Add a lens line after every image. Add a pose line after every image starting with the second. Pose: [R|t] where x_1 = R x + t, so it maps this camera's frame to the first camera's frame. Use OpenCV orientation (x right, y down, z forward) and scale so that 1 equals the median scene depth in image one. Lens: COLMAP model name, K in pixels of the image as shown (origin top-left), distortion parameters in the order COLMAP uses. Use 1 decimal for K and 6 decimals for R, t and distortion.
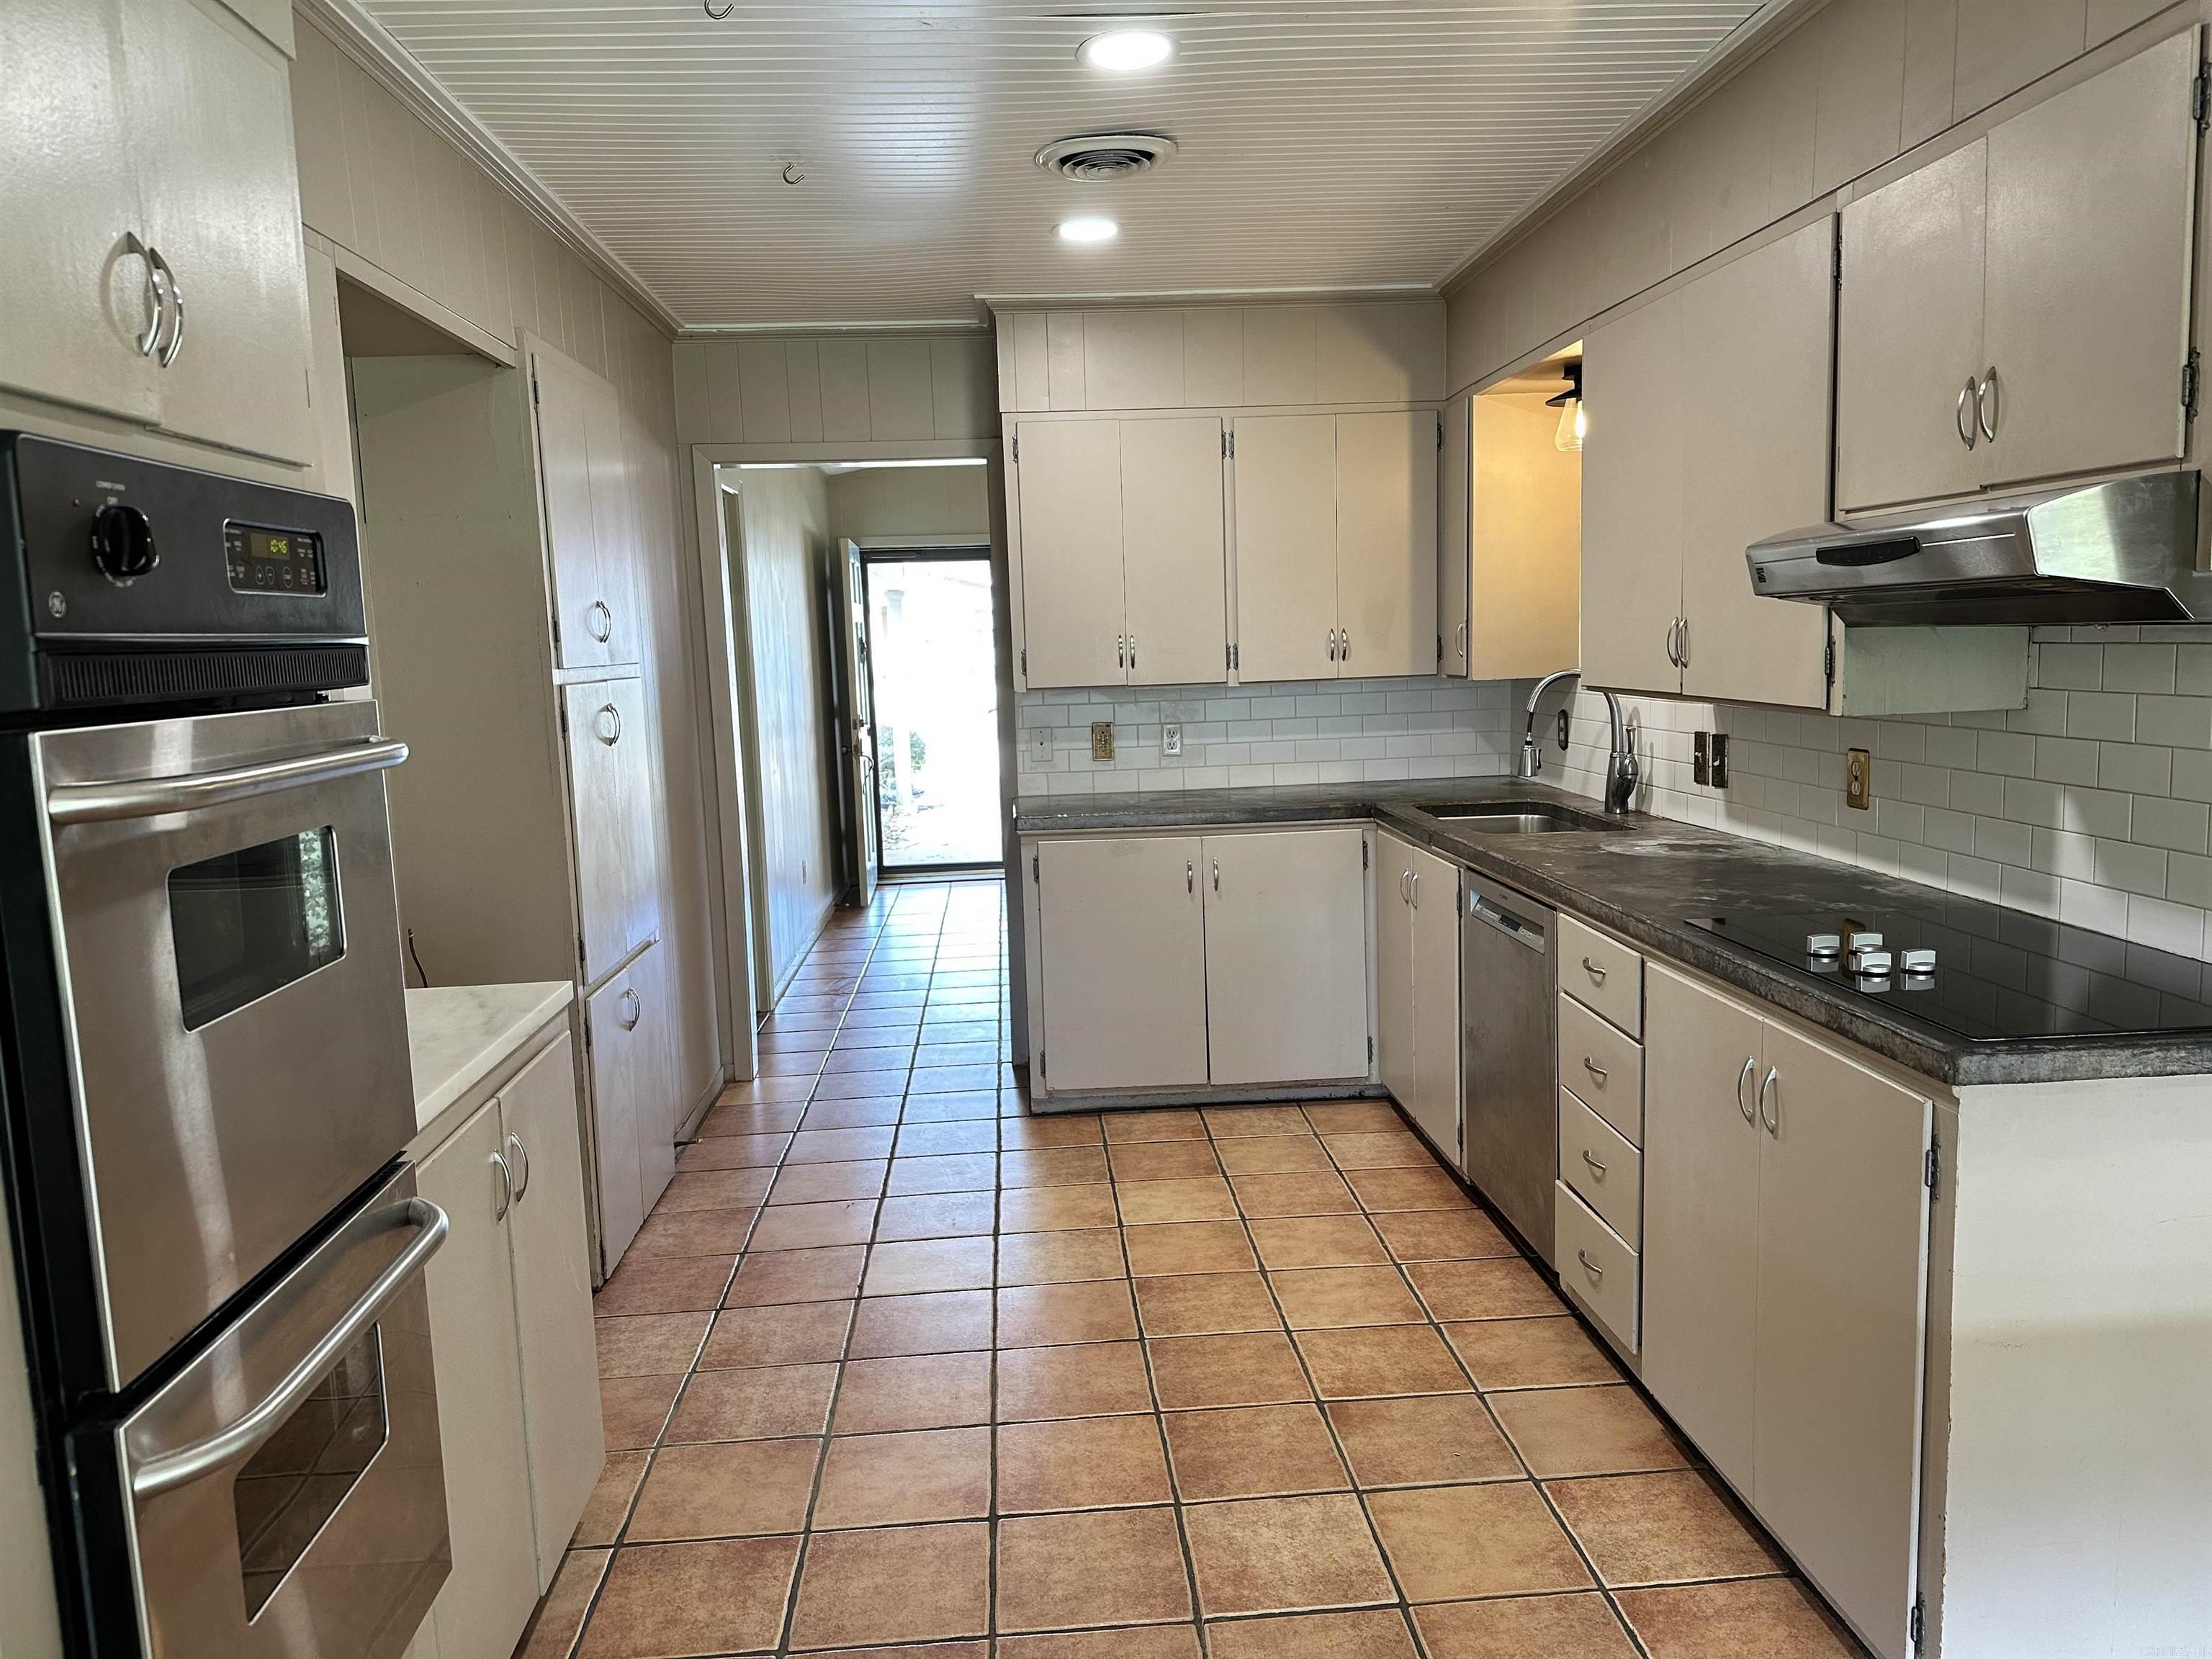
lens RADIAL K [[1551.1, 0, 1154.3], [0, 1551.1, 807.8], [0, 0, 1]] dist [0.068942, -0.085226]
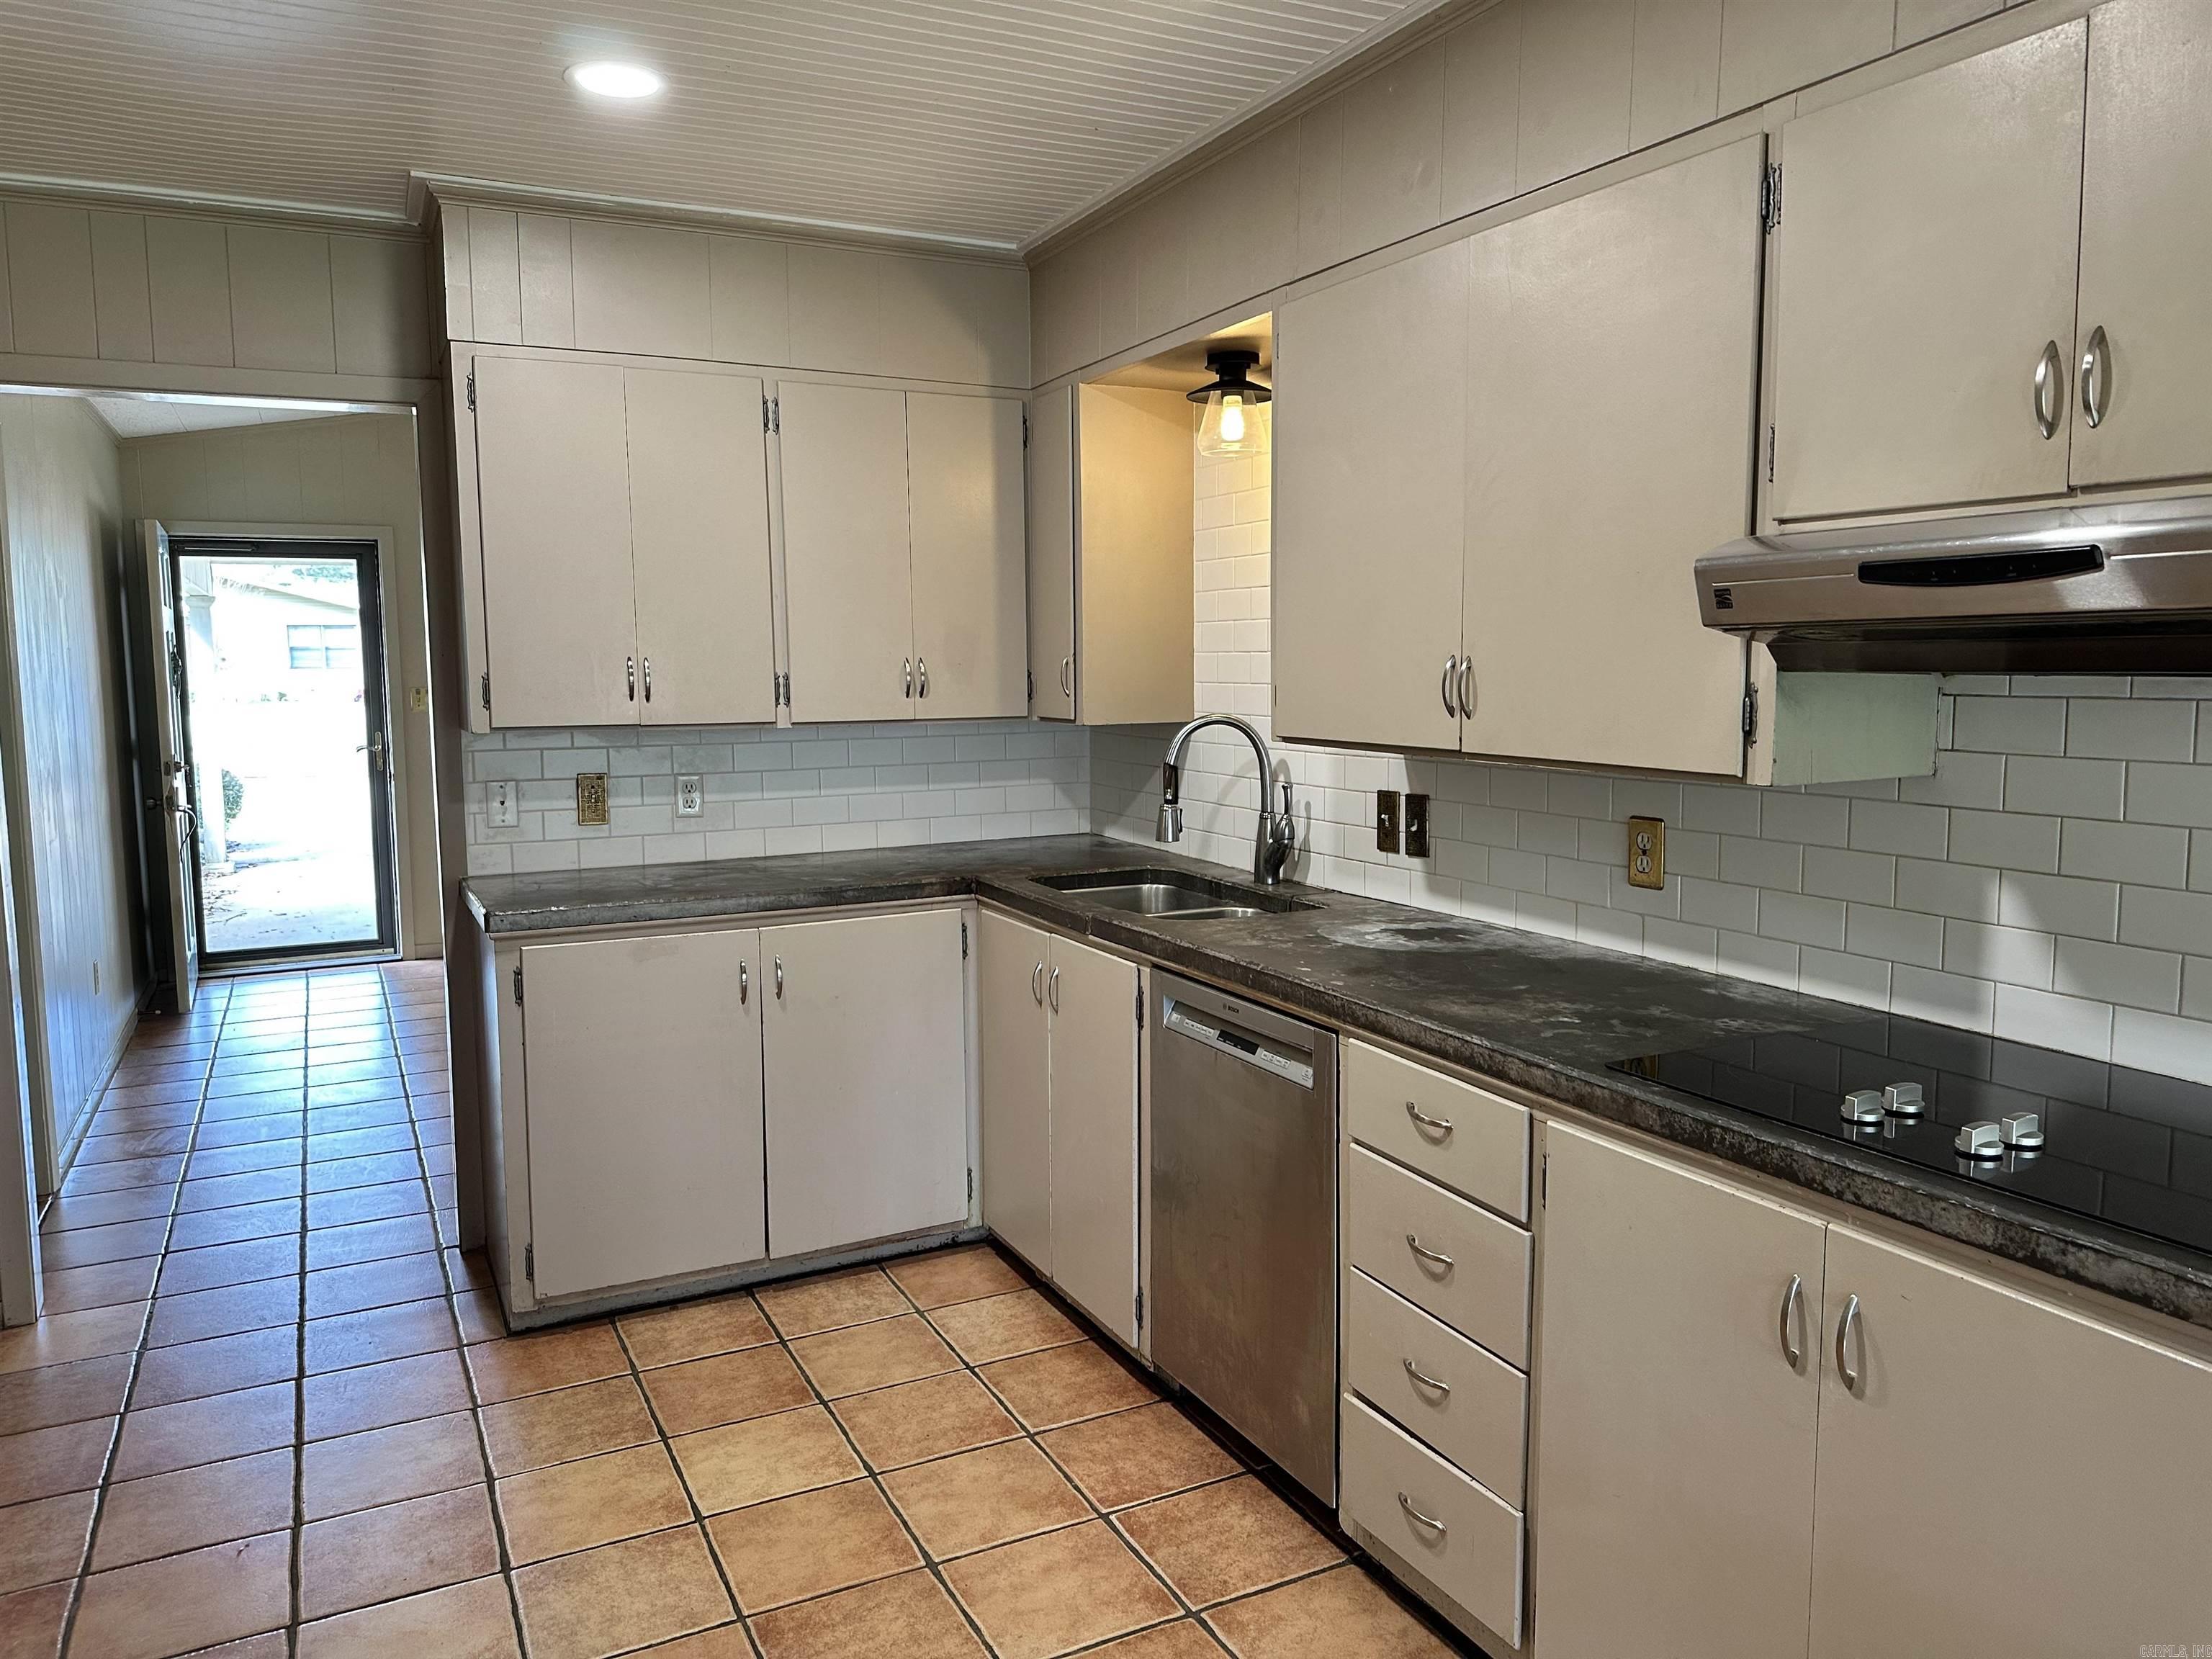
lens RADIAL K [[1551.1, 0, 1154.3], [0, 1551.1, 807.8], [0, 0, 1]] dist [0.068942, -0.085226]
pose [[0.924539, -0.010242, 0.380950, -0.078651], [0.018611, 0.999659, -0.018292, -0.022381], [-0.380633, 0.024002, 0.924415, 0.229811]]
